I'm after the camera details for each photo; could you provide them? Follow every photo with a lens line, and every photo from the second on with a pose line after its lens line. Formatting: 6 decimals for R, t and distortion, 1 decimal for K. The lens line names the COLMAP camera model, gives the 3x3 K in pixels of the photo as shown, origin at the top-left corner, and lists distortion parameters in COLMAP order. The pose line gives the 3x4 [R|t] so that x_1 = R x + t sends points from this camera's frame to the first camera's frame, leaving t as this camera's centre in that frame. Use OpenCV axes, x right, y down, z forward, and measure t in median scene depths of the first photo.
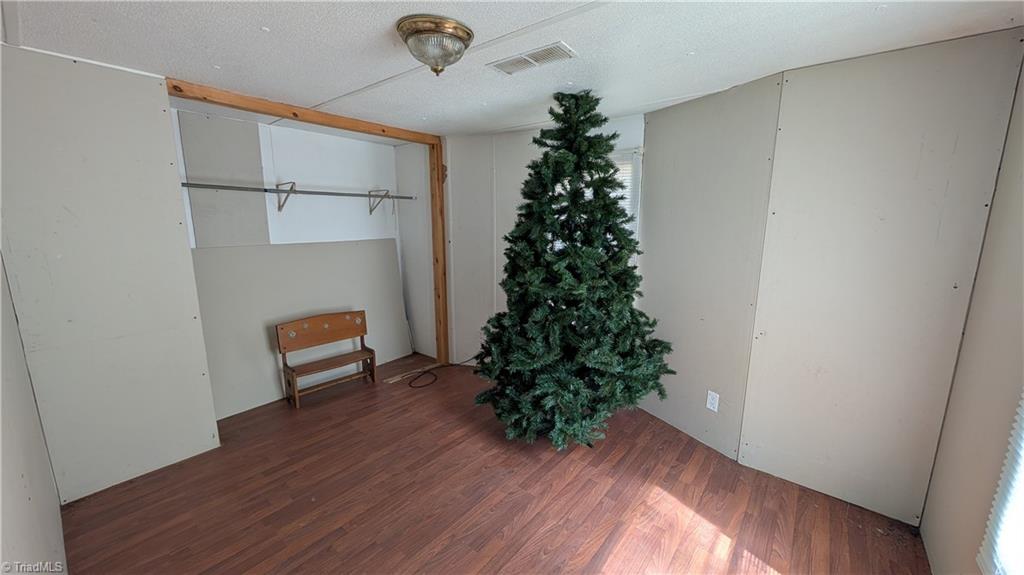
lens RADIAL K [[388.6, 0, 515.4], [0, 388.6, 290.1], [0, 0, 1]] dist [0.004580, -0.000673]
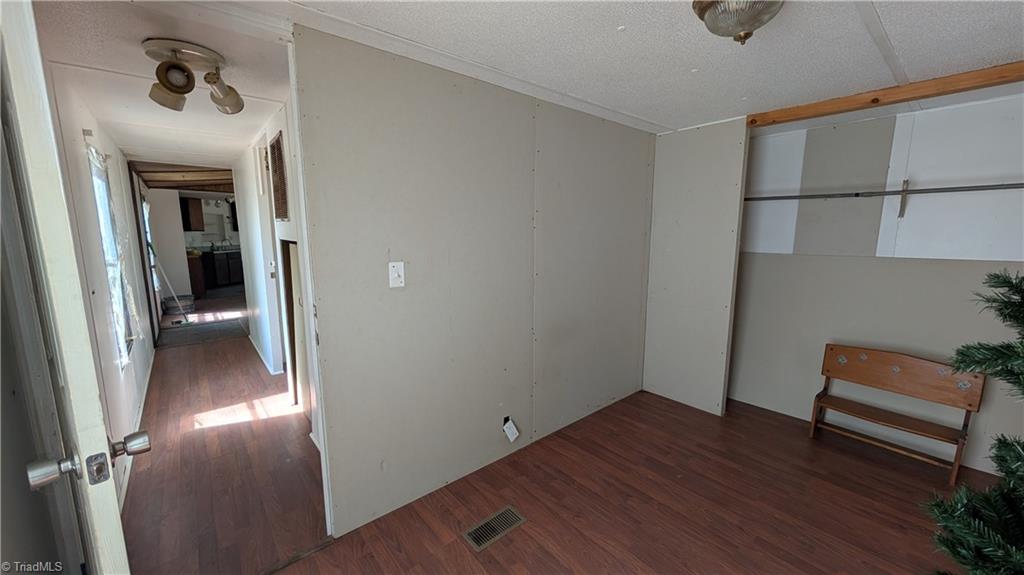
lens RADIAL K [[388.6, 0, 511.9], [0, 388.6, 290.2], [0, 0, 1]] dist [0.004580, -0.000673]
pose [[-0.200076, 0.145327, -0.968943, 0.466508], [-0.170649, 0.968654, 0.180521, -0.080660], [0.964805, 0.201467, -0.169005, 0.492928]]
